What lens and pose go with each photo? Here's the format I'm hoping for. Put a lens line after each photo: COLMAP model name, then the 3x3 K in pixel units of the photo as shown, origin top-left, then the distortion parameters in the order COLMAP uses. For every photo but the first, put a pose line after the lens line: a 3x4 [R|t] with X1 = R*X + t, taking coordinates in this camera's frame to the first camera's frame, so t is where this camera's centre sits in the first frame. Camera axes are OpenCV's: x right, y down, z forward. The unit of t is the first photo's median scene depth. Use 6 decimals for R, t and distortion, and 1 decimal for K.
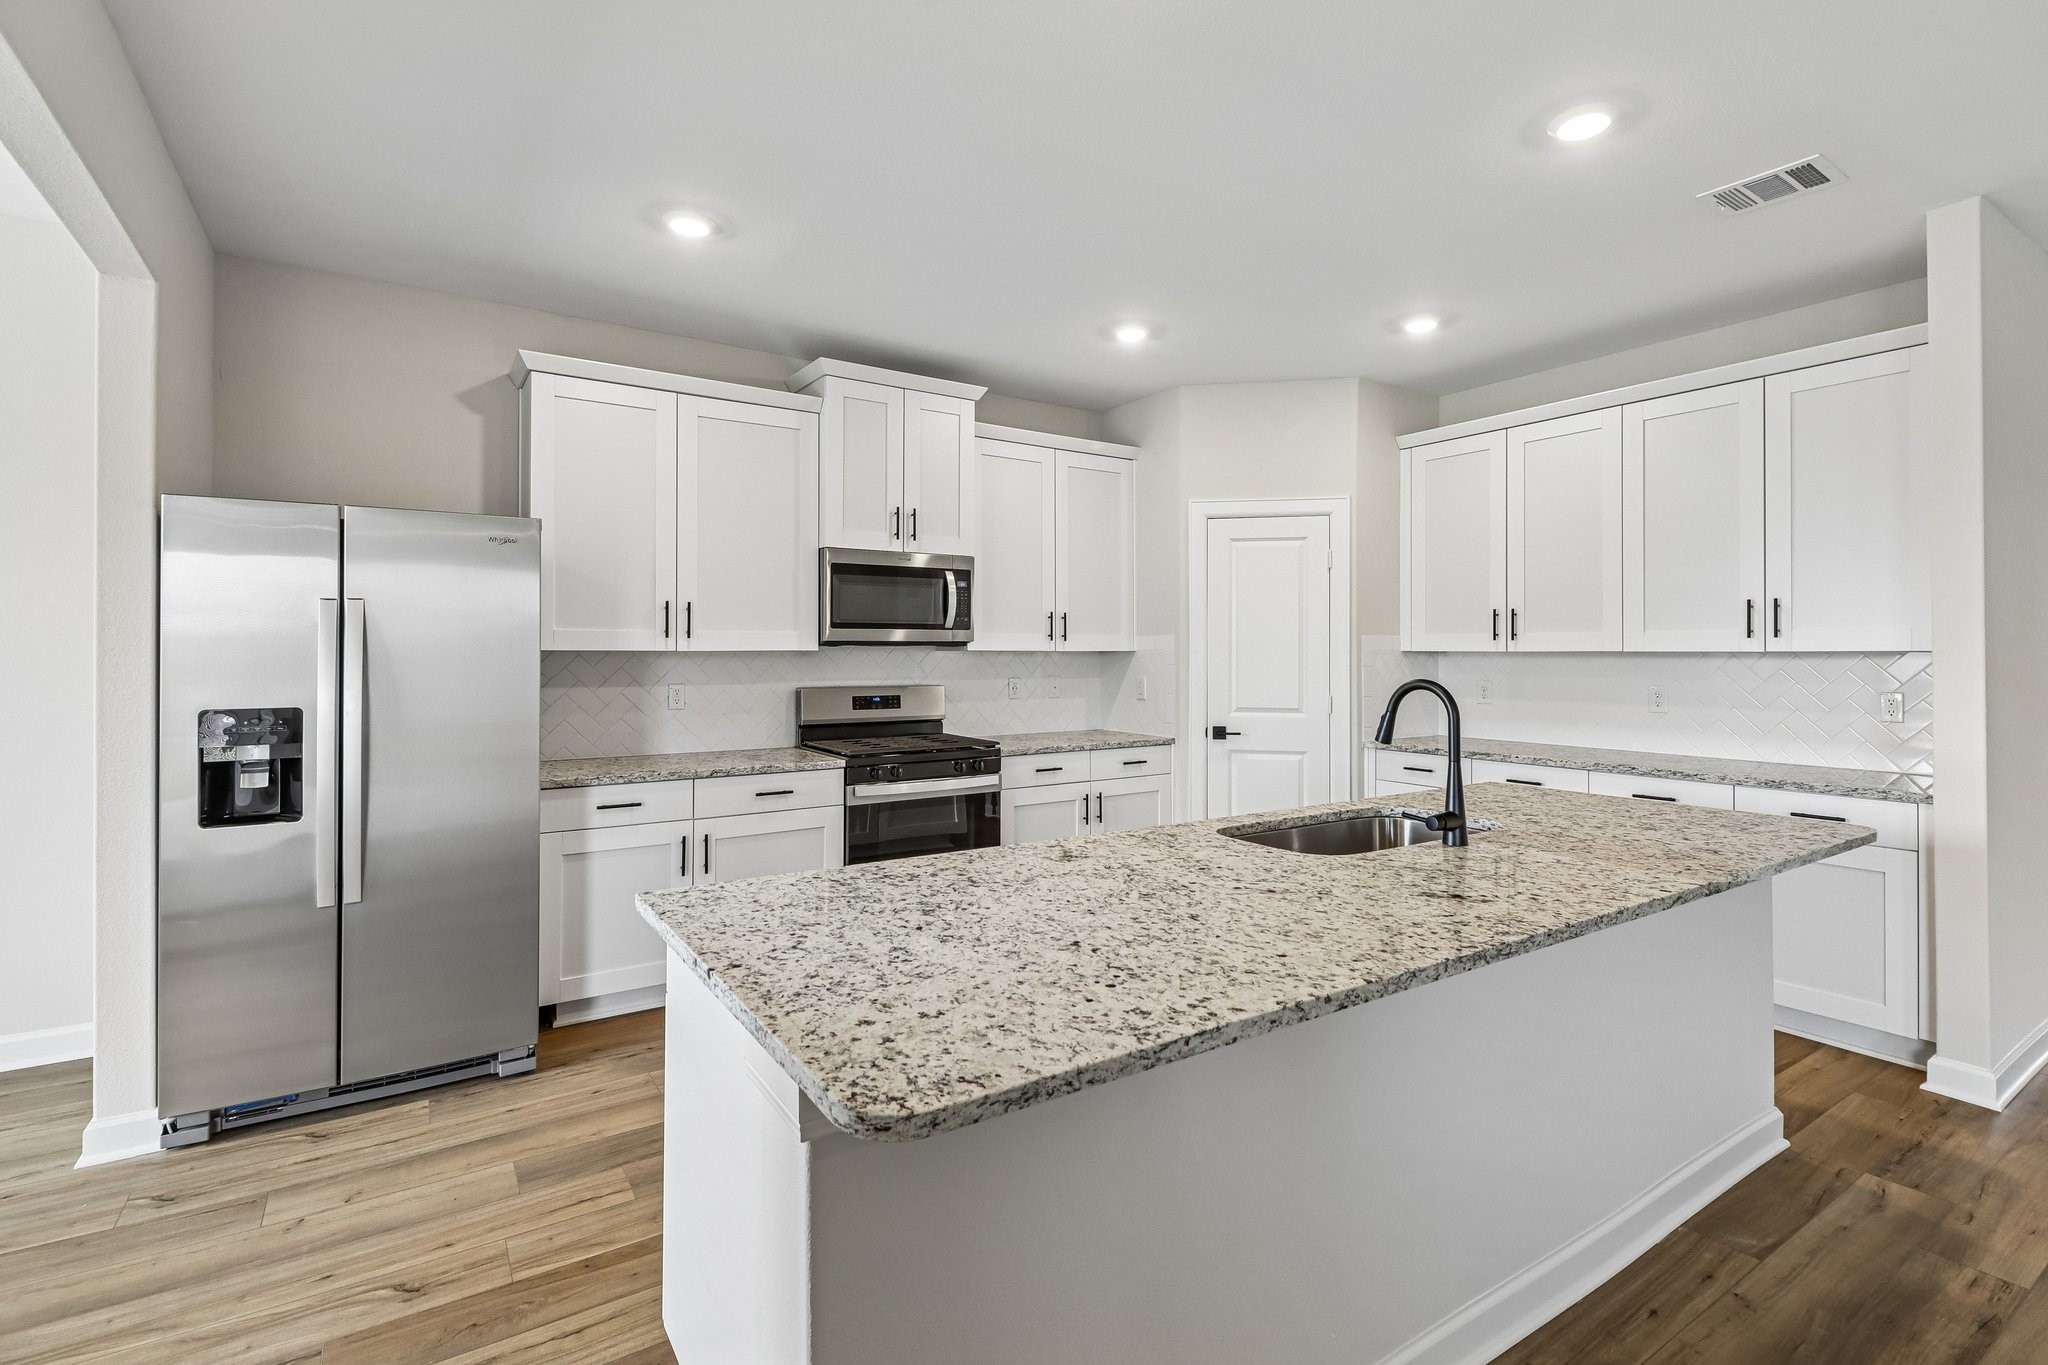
lens RADIAL K [[958.1, 0, 1022.5], [0, 958.1, 636.1], [0, 0, 1]] dist [0.012979, -0.007821]
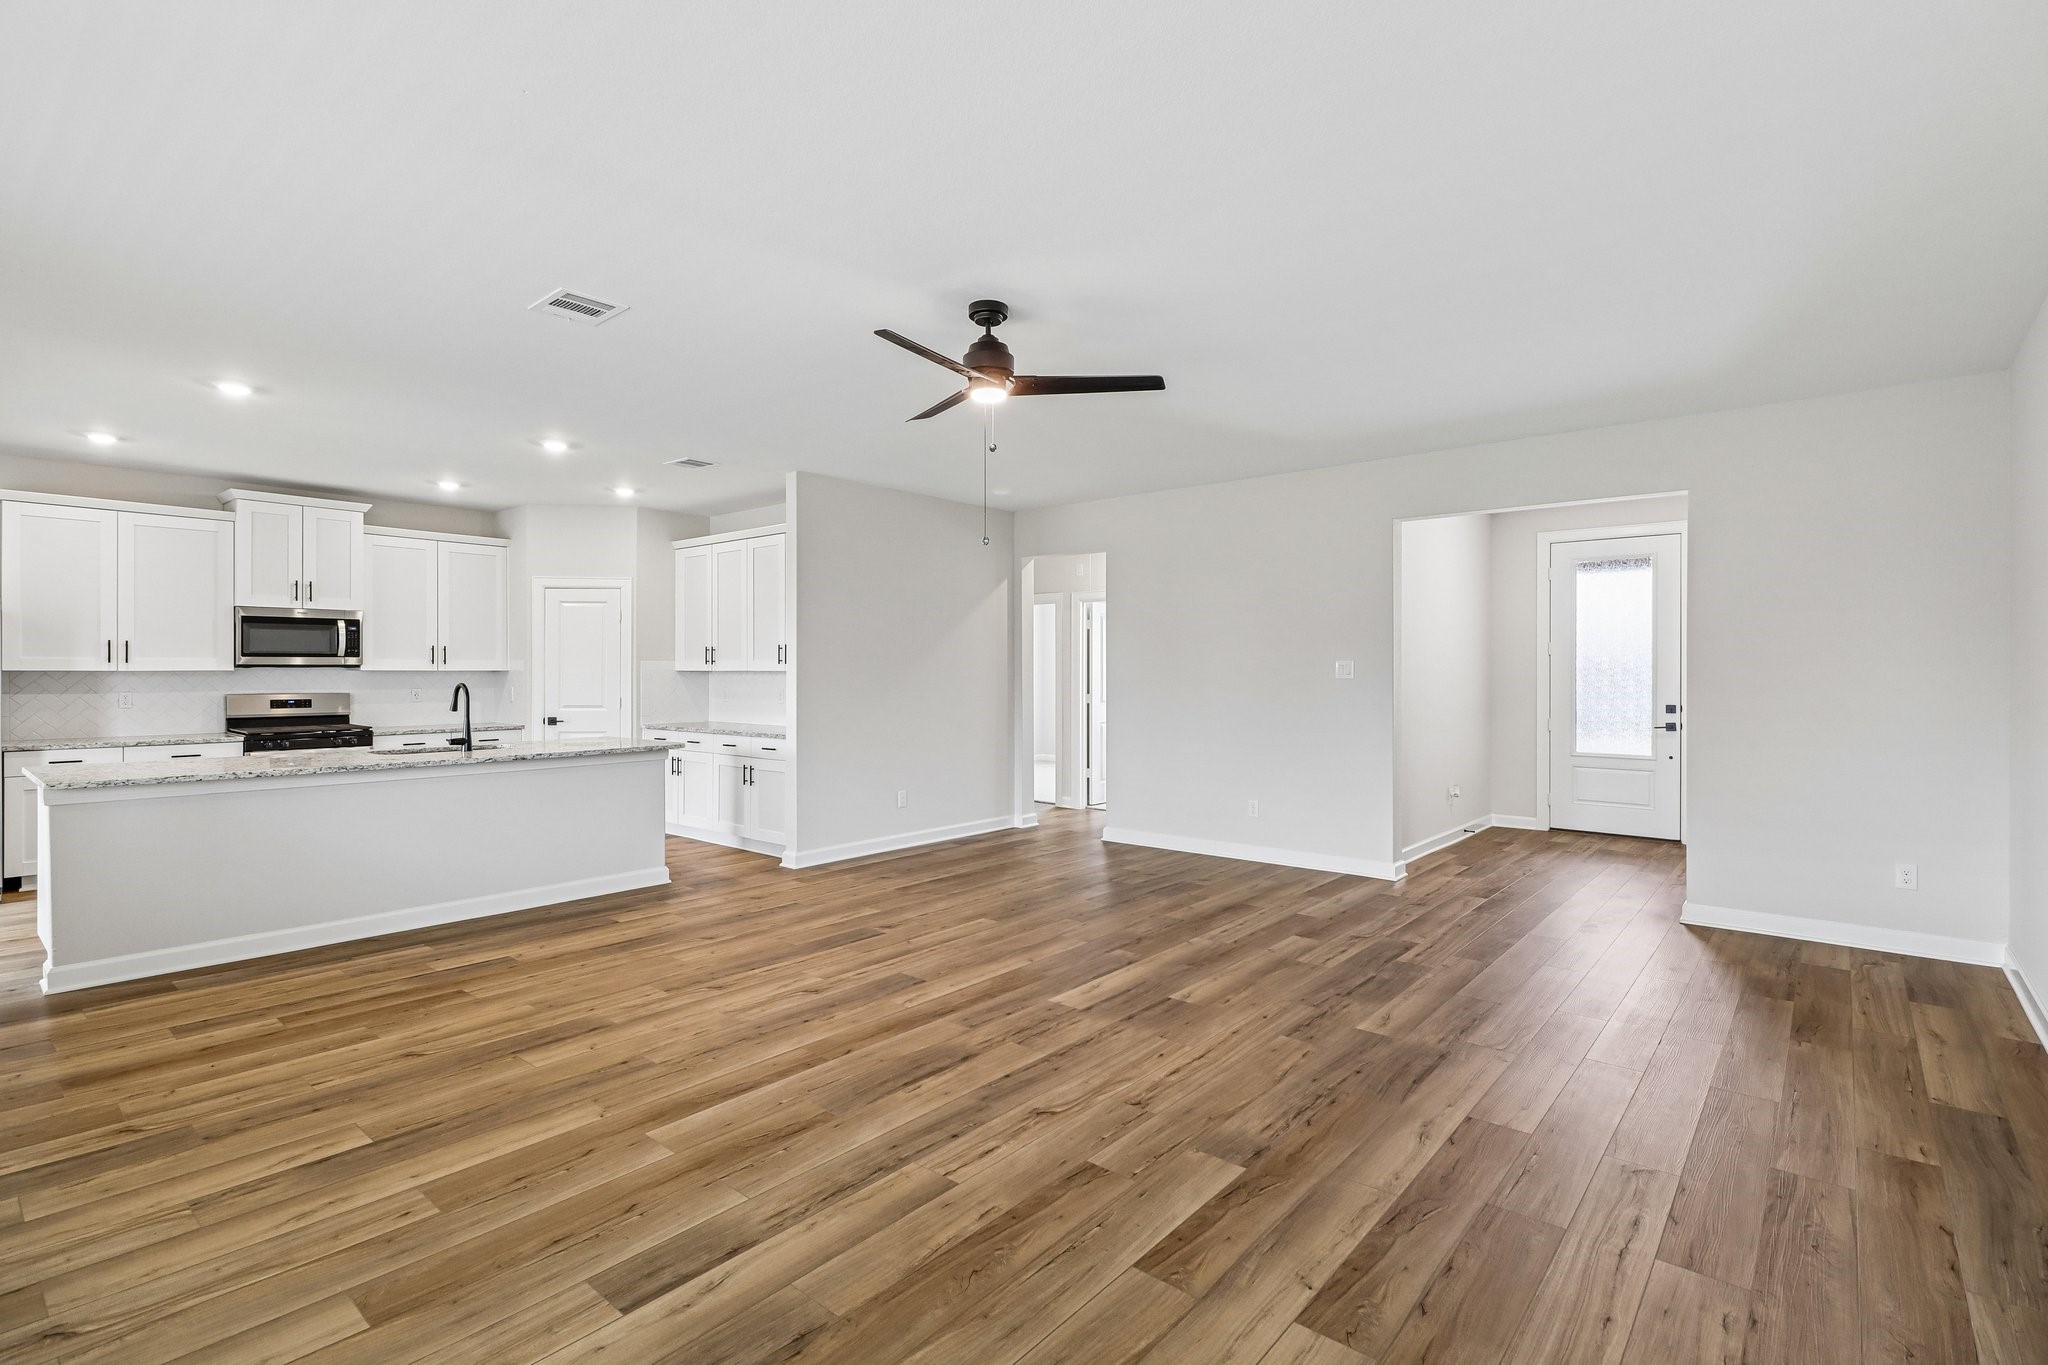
lens RADIAL K [[958.1, 0, 1025.6], [0, 958.1, 676.7], [0, 0, 1]] dist [0.012979, -0.007821]
pose [[0.962723, -0.002260, 0.270479, 0.609558], [-0.003523, 0.999776, 0.020893, -0.012586], [-0.270465, -0.021067, 0.962499, -0.883519]]
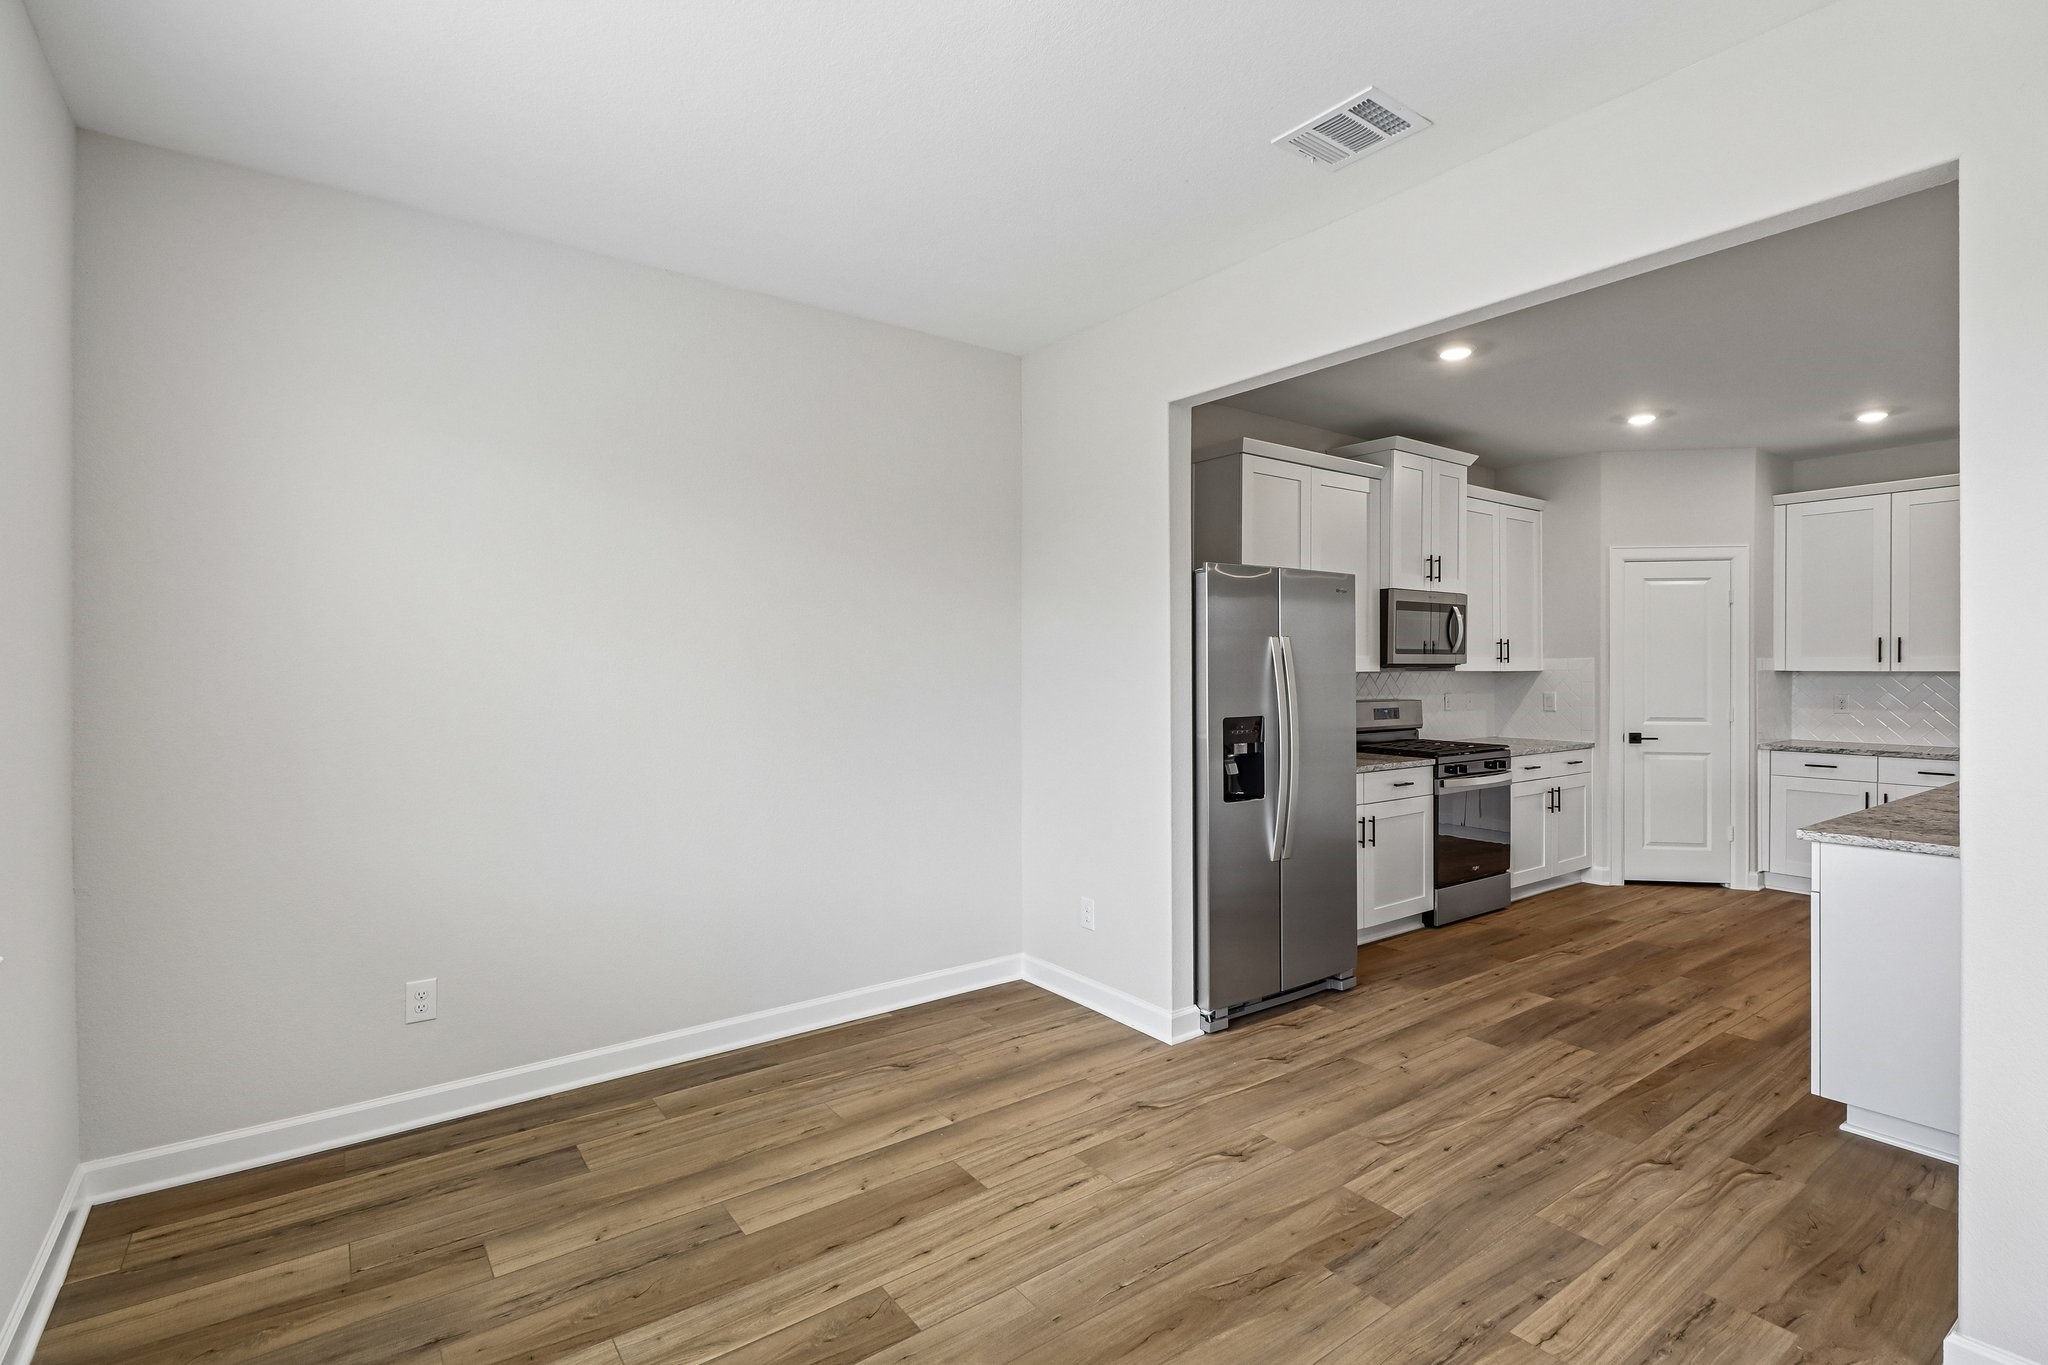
lens RADIAL K [[958.1, 0, 1017.5], [0, 958.1, 675.9], [0, 0, 1]] dist [0.012979, -0.007821]
pose [[0.998979, -0.001839, 0.045143, -0.720099], [0.000735, 0.999700, 0.024474, -0.010011], [-0.045175, -0.024416, 0.998681, -0.211009]]
